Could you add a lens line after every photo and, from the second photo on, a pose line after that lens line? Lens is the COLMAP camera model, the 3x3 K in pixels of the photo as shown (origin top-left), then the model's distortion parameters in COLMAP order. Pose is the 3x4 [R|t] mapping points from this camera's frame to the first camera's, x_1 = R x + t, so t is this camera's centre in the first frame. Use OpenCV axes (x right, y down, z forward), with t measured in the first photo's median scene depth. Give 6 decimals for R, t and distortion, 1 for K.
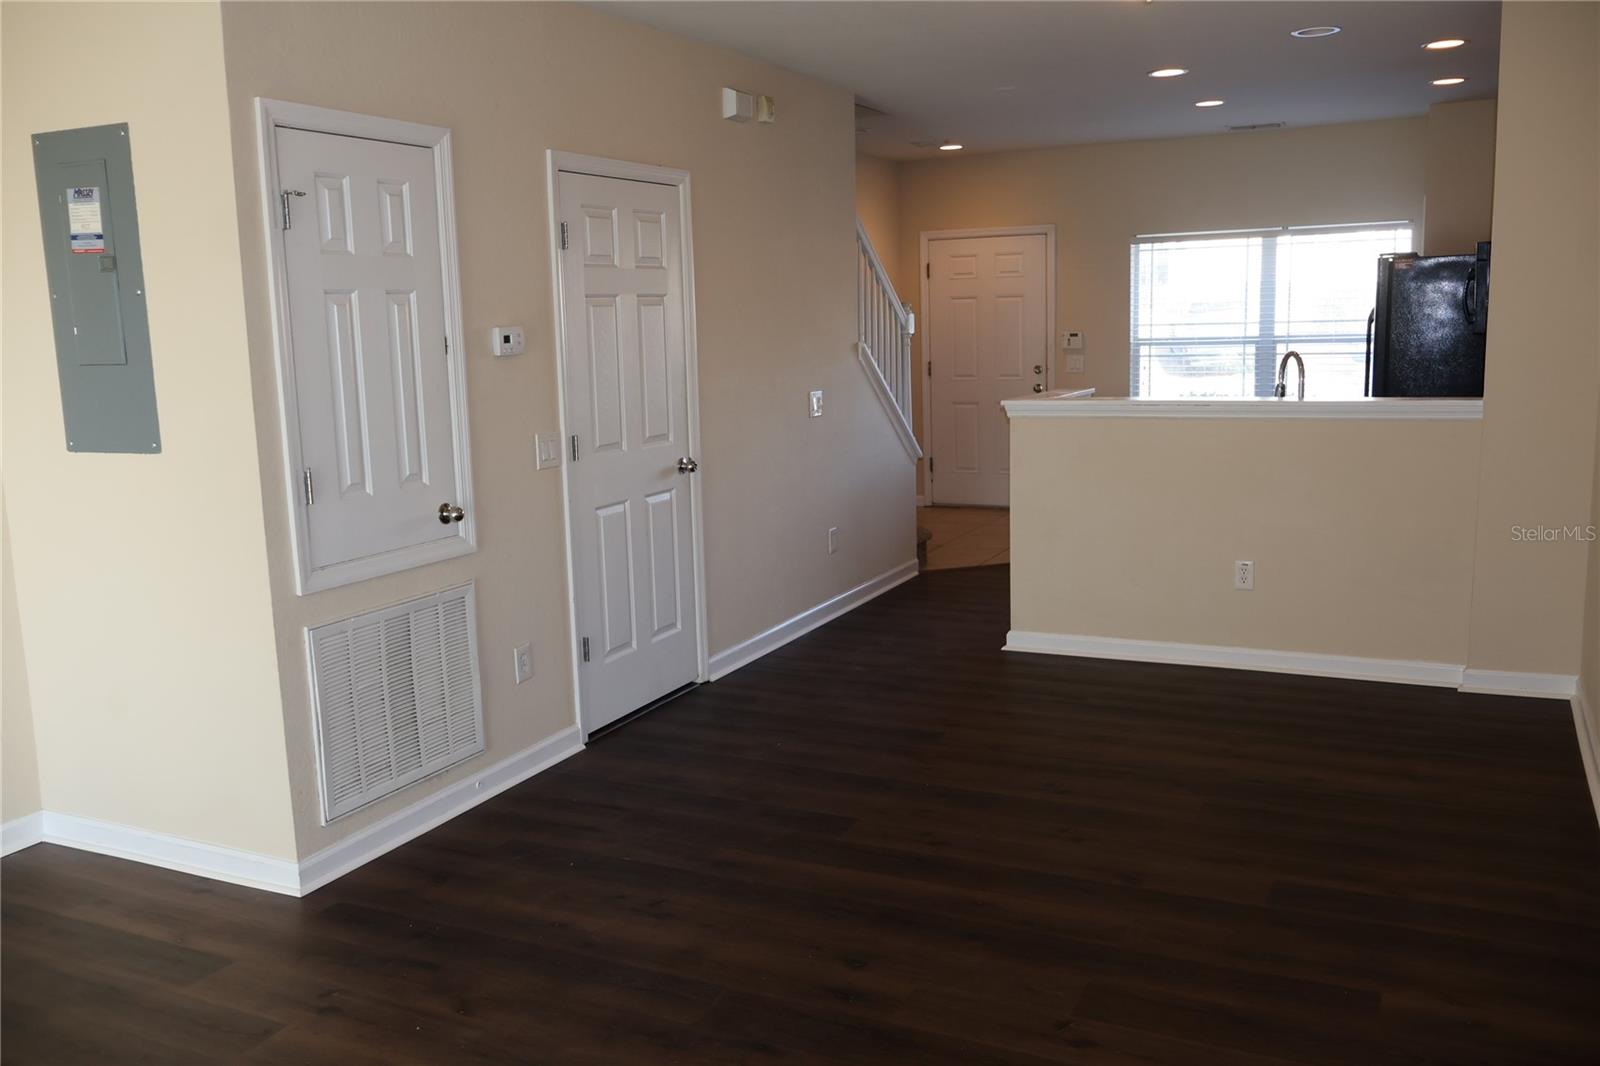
lens RADIAL K [[1346.7, 0, 791.4], [0, 1346.7, 534.1], [0, 0, 1]] dist [-0.012595, 0.001907]
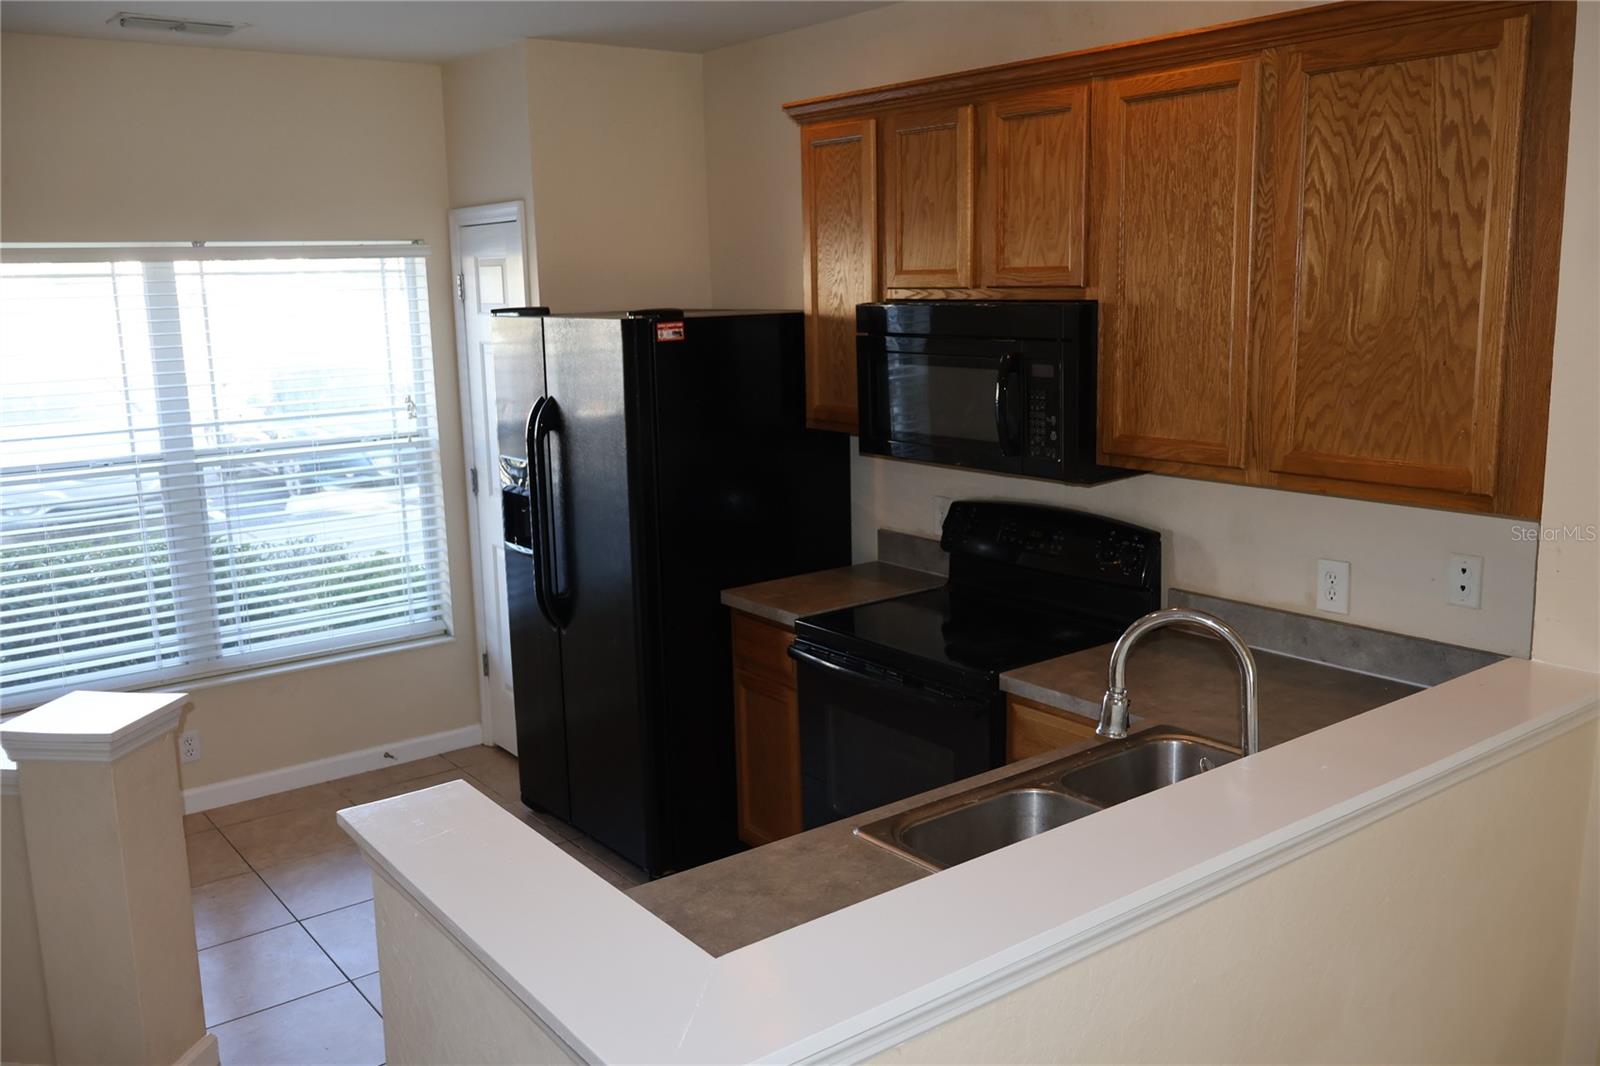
lens RADIAL K [[1346.7, 0, 800.6], [0, 1346.7, 530.9], [0, 0, 1]] dist [-0.012595, 0.001907]
pose [[0.444052, -0.143493, 0.884436, 0.005501], [0.154066, 0.984619, 0.082395, -0.125523], [-0.882656, 0.099674, 0.459329, 0.566370]]
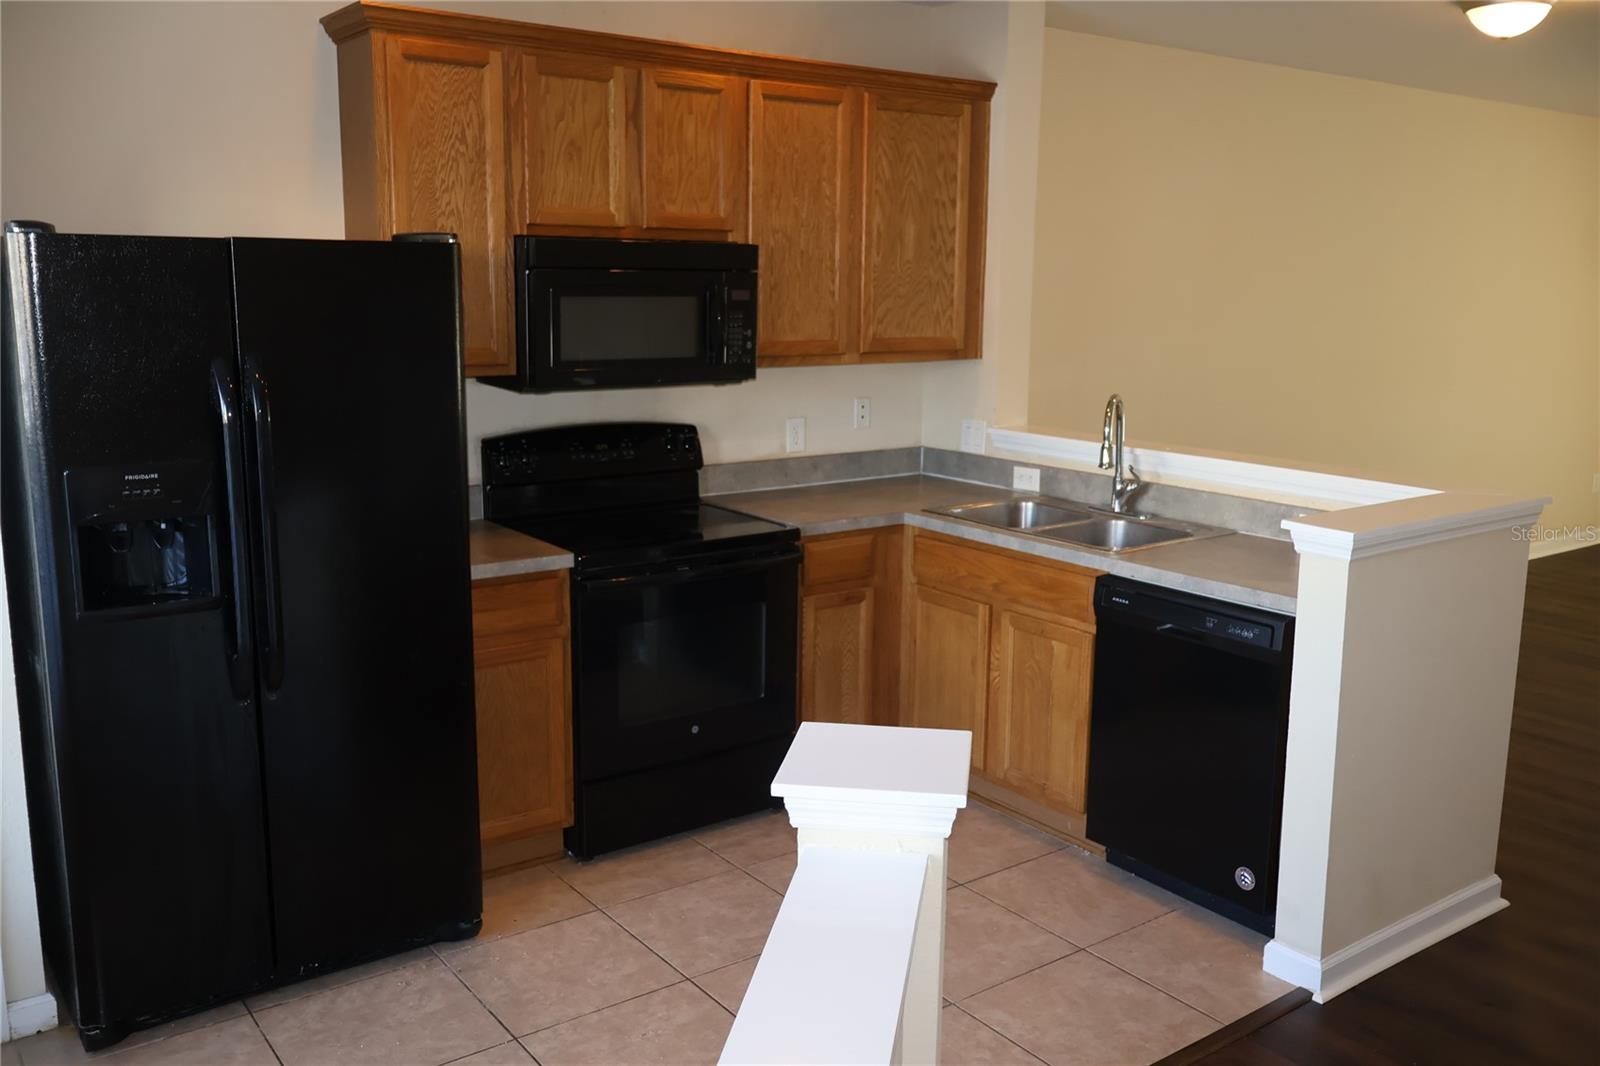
lens RADIAL K [[1346.7, 0, 800.9], [0, 1346.7, 528.0], [0, 0, 1]] dist [-0.012595, 0.001907]
pose [[-0.890296, -0.054958, 0.452054, 0.121317], [0.097075, 0.946969, 0.306312, -0.189200], [-0.444915, 0.316592, -0.837747, 1.053324]]
